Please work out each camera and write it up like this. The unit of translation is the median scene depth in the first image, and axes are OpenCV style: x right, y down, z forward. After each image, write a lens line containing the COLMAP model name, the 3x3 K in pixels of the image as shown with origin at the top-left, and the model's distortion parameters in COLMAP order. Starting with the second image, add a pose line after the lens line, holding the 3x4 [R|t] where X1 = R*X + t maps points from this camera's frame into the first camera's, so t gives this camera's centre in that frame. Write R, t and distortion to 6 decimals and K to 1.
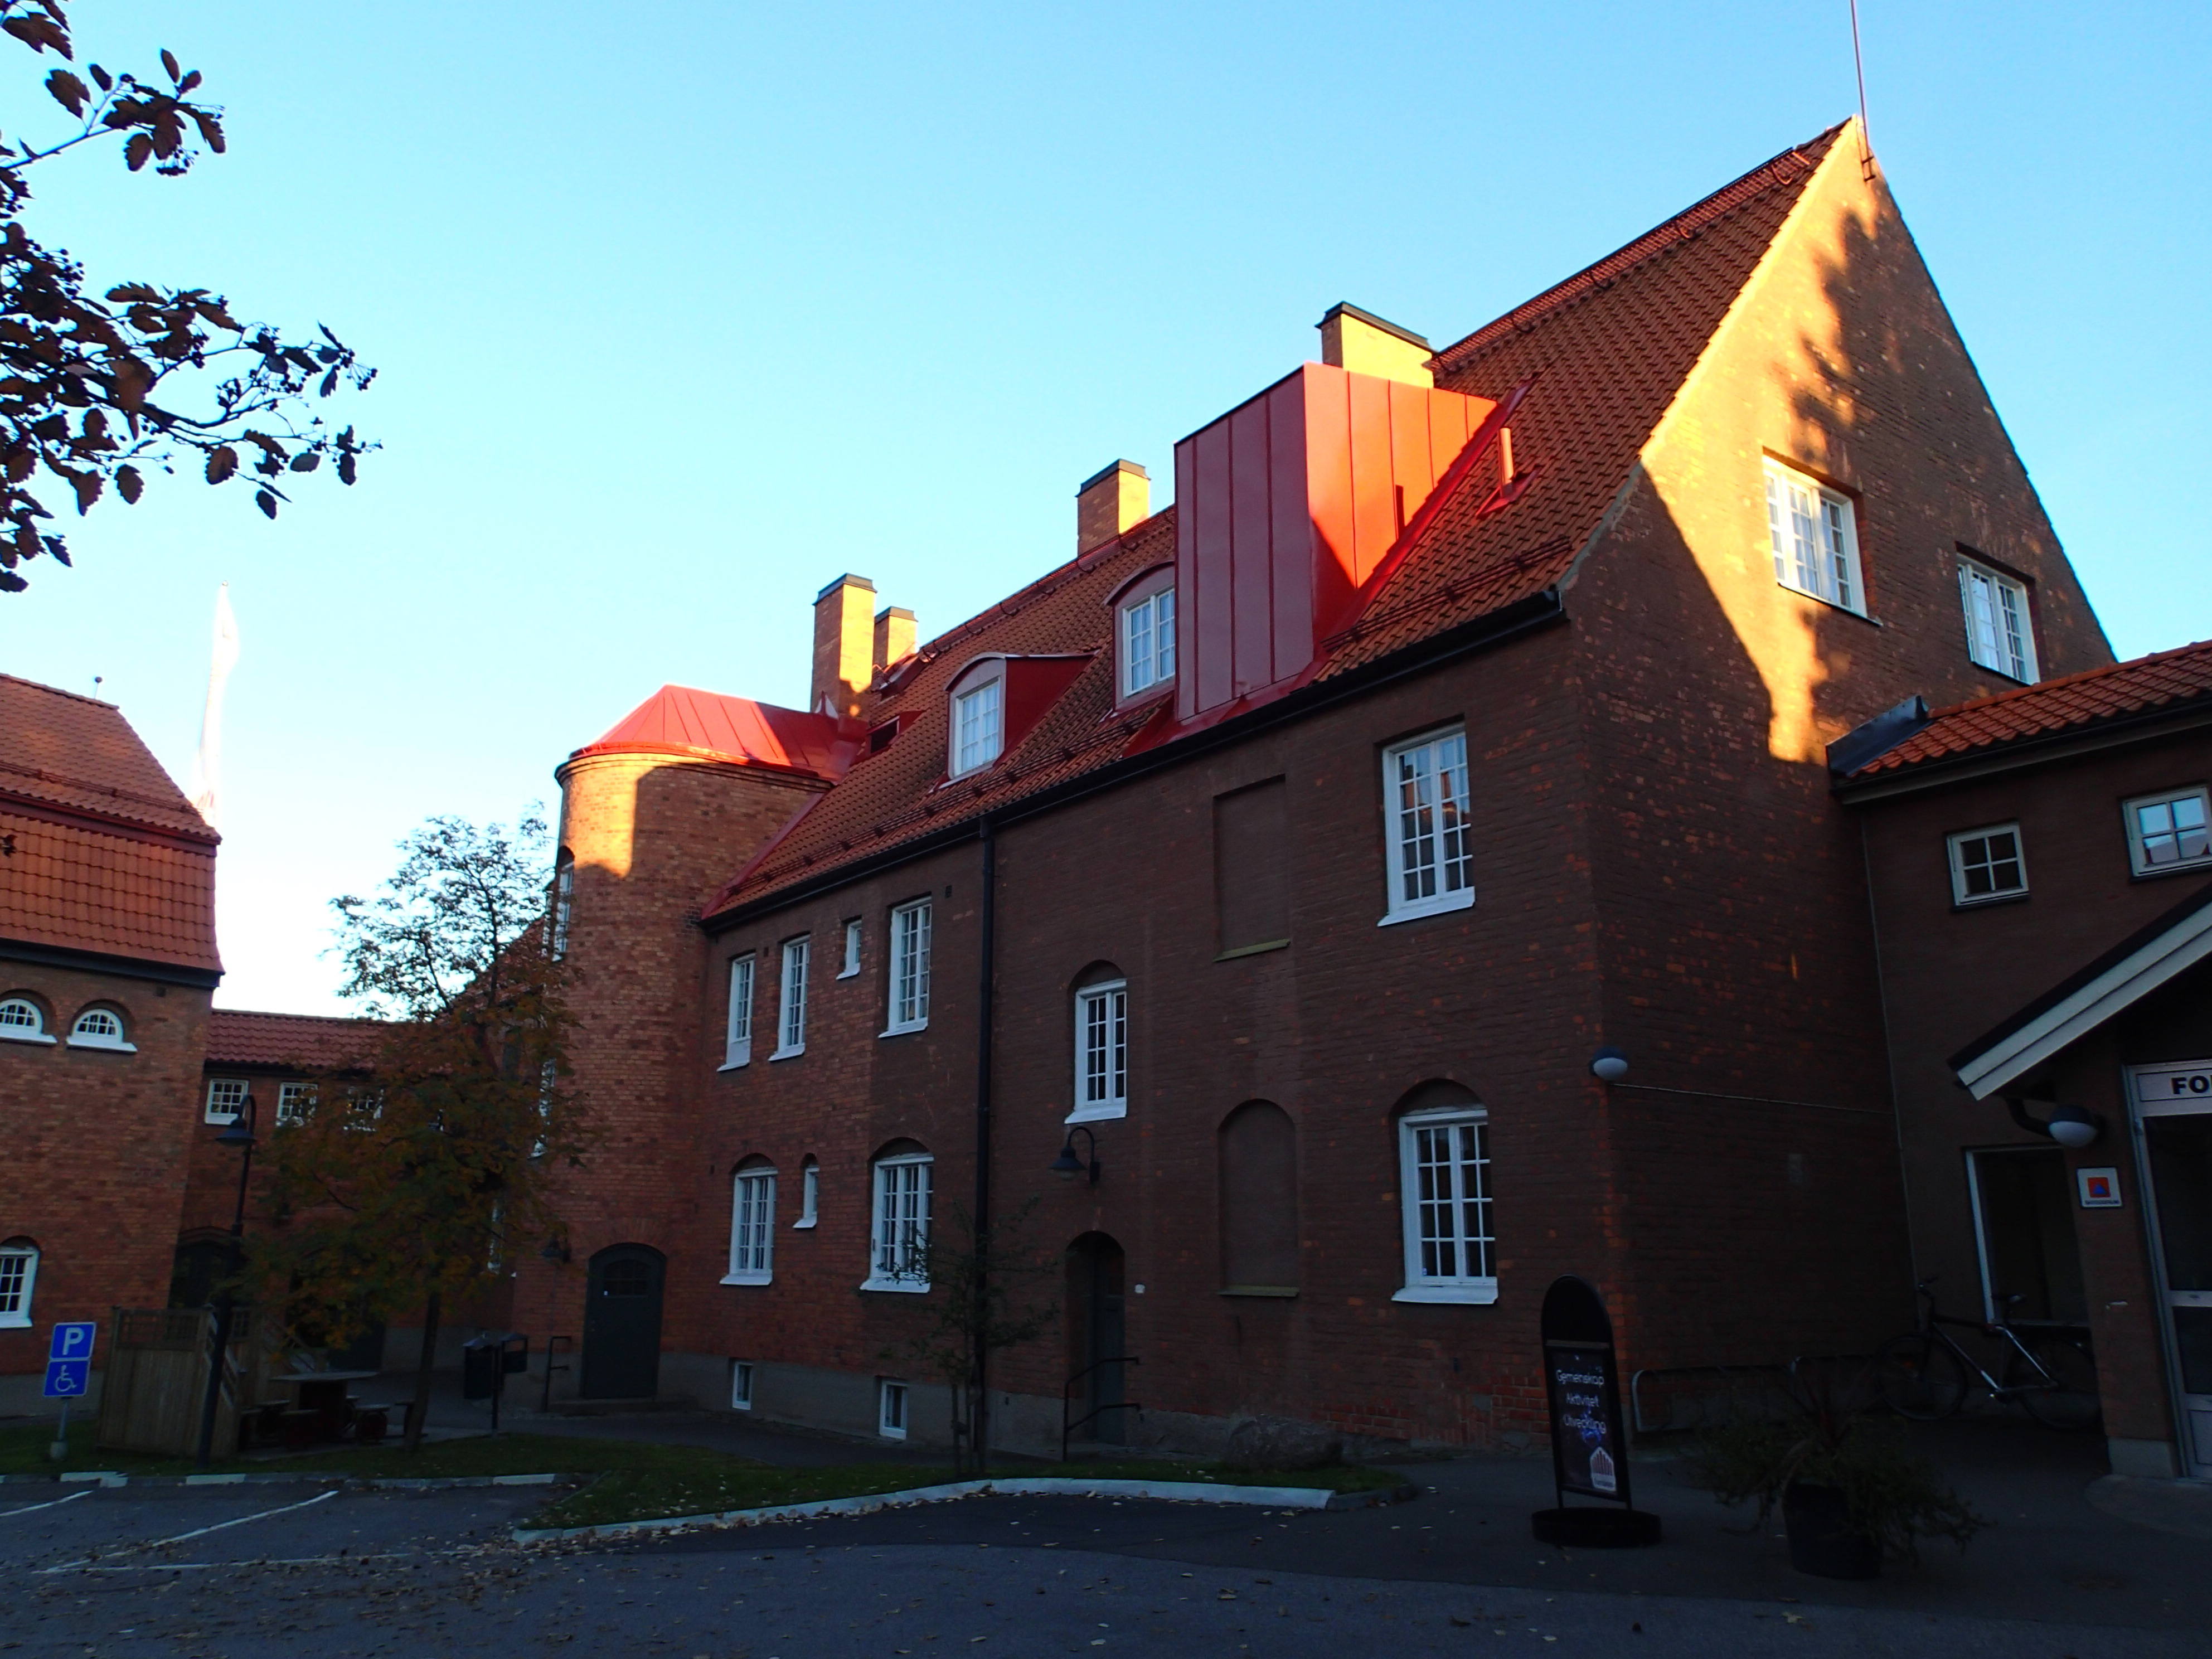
lens RADIAL K [[1615.3, 0, 1094.3], [0, 1615.3, 829.5], [0, 0, 1]] dist [0.009015, -0.000973]
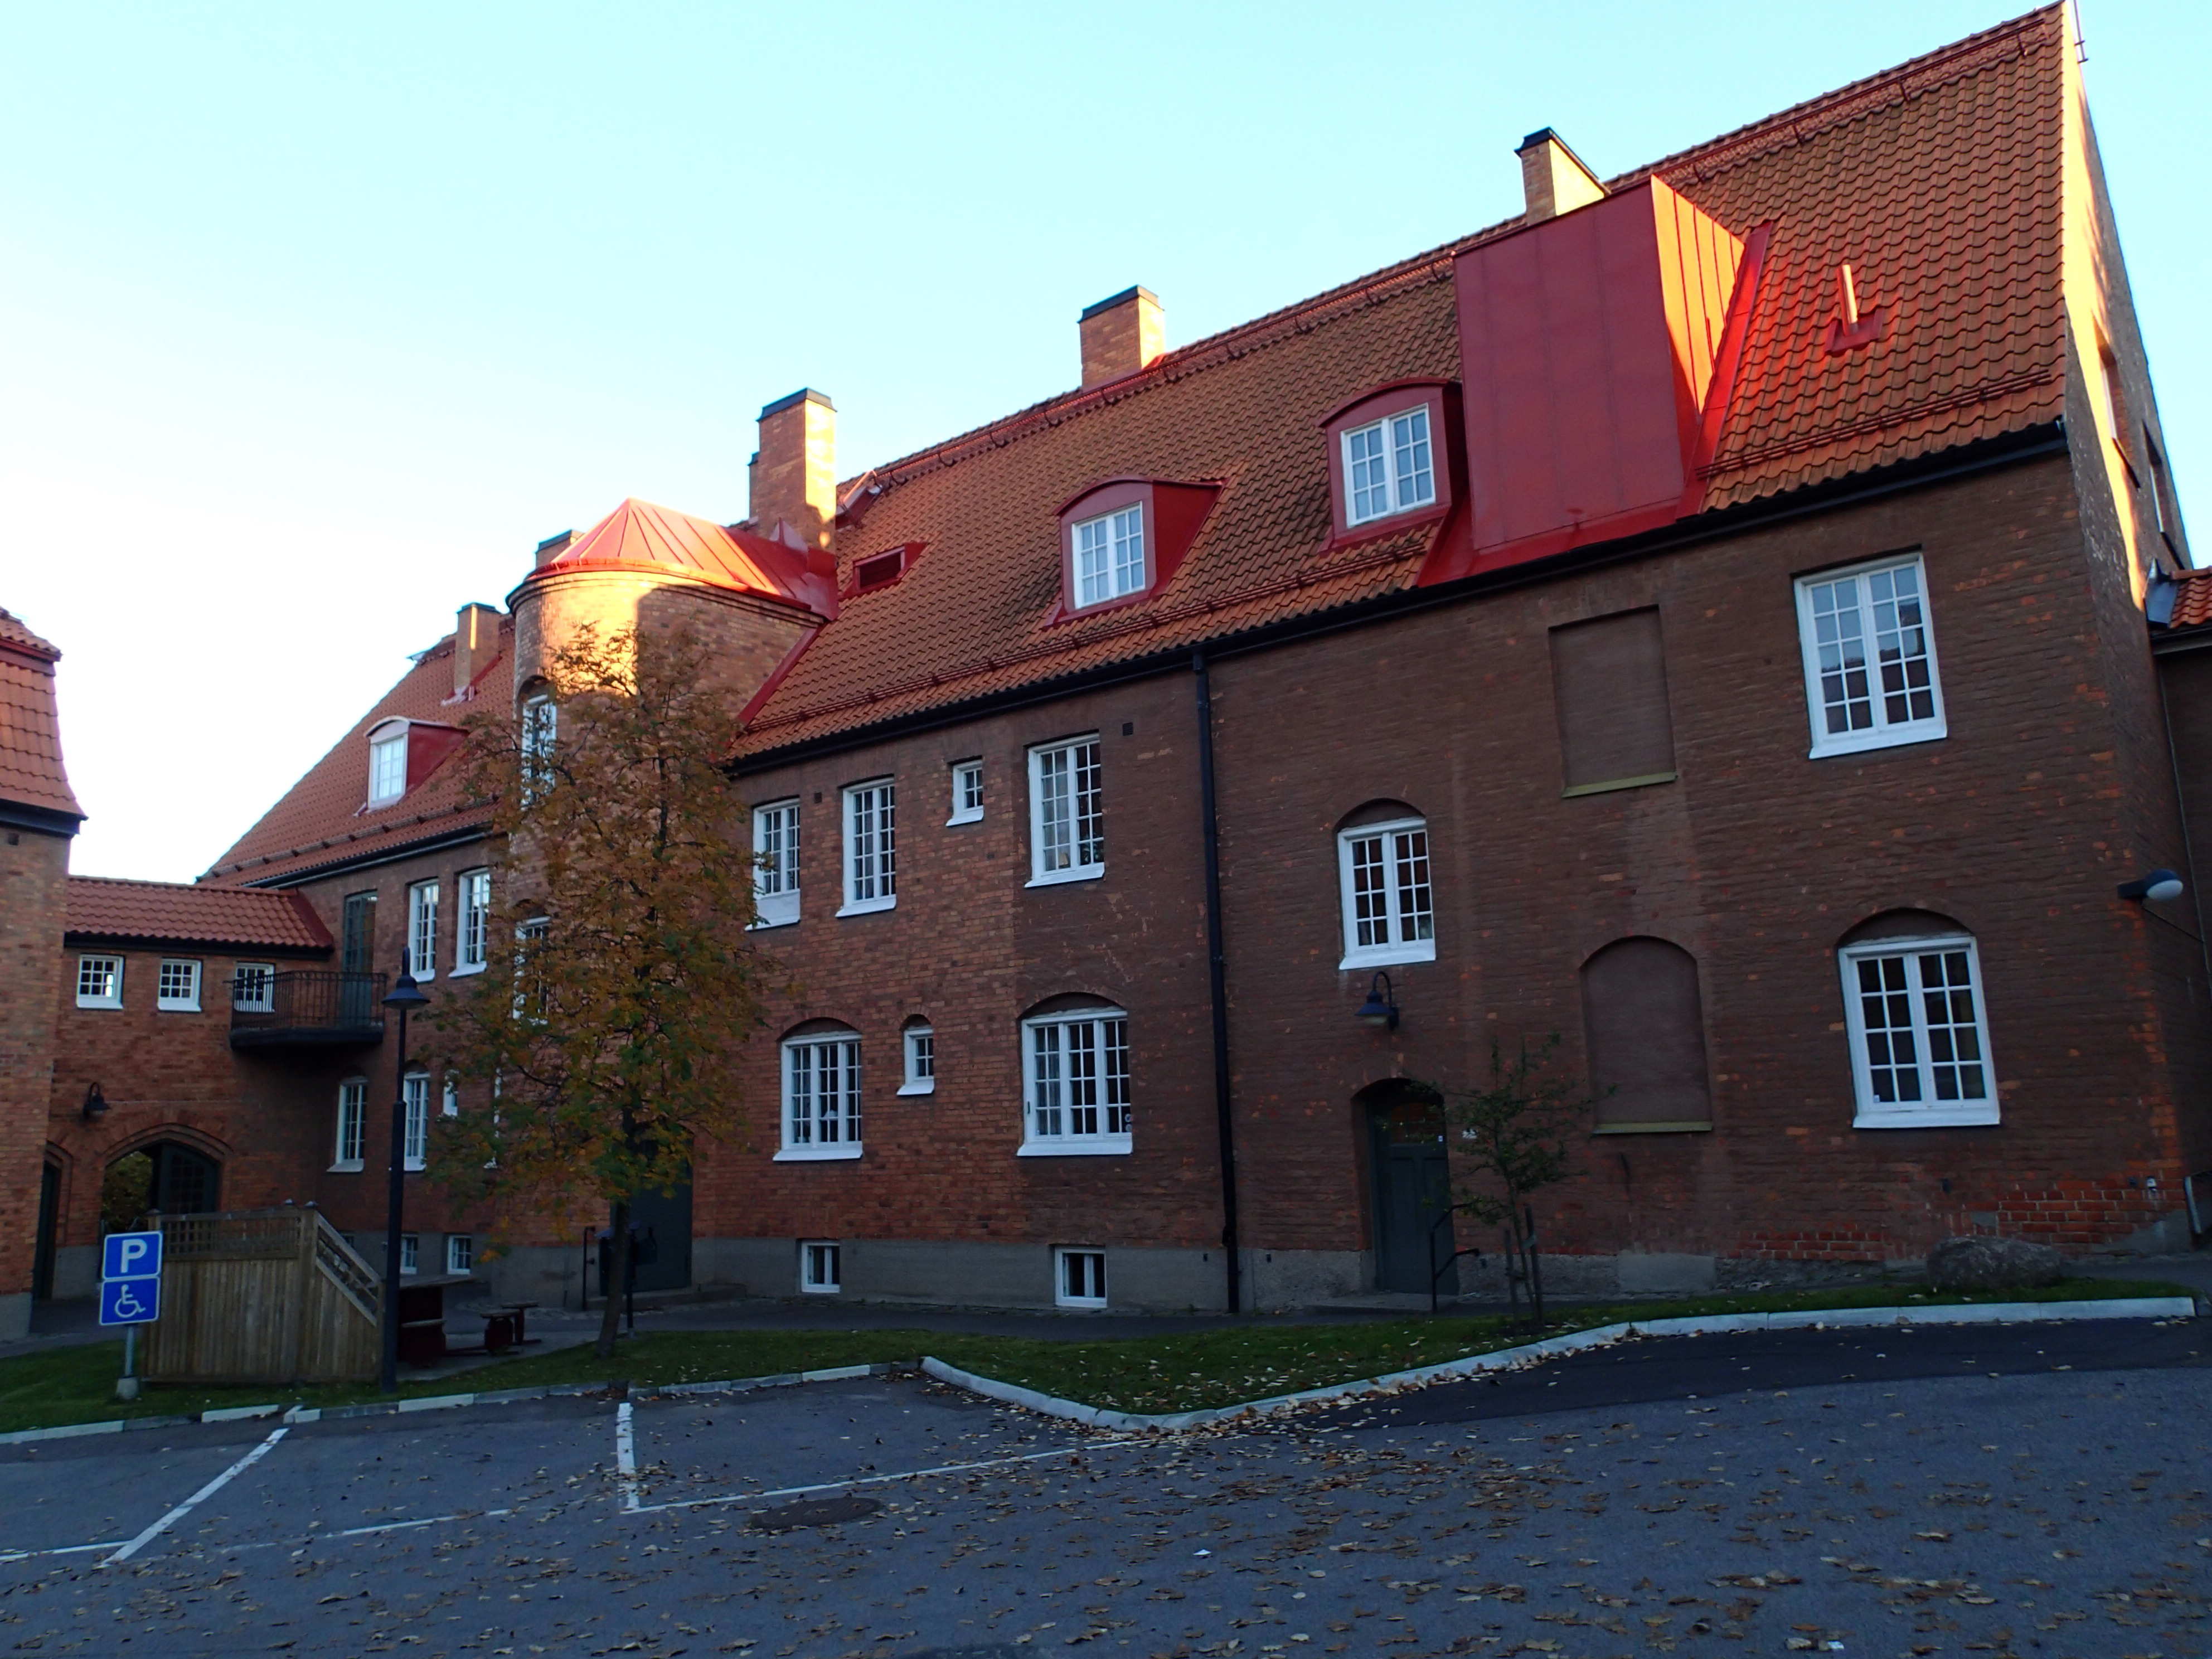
lens RADIAL K [[1615.3, 0, 1106.5], [0, 1615.3, 824.8], [0, 0, 1]] dist [0.009015, -0.000973]
pose [[0.965941, 0.010213, 0.258559, -0.394219], [-0.028090, 0.997454, 0.065543, 0.037837], [-0.257231, -0.070574, 0.963769, 0.121585]]
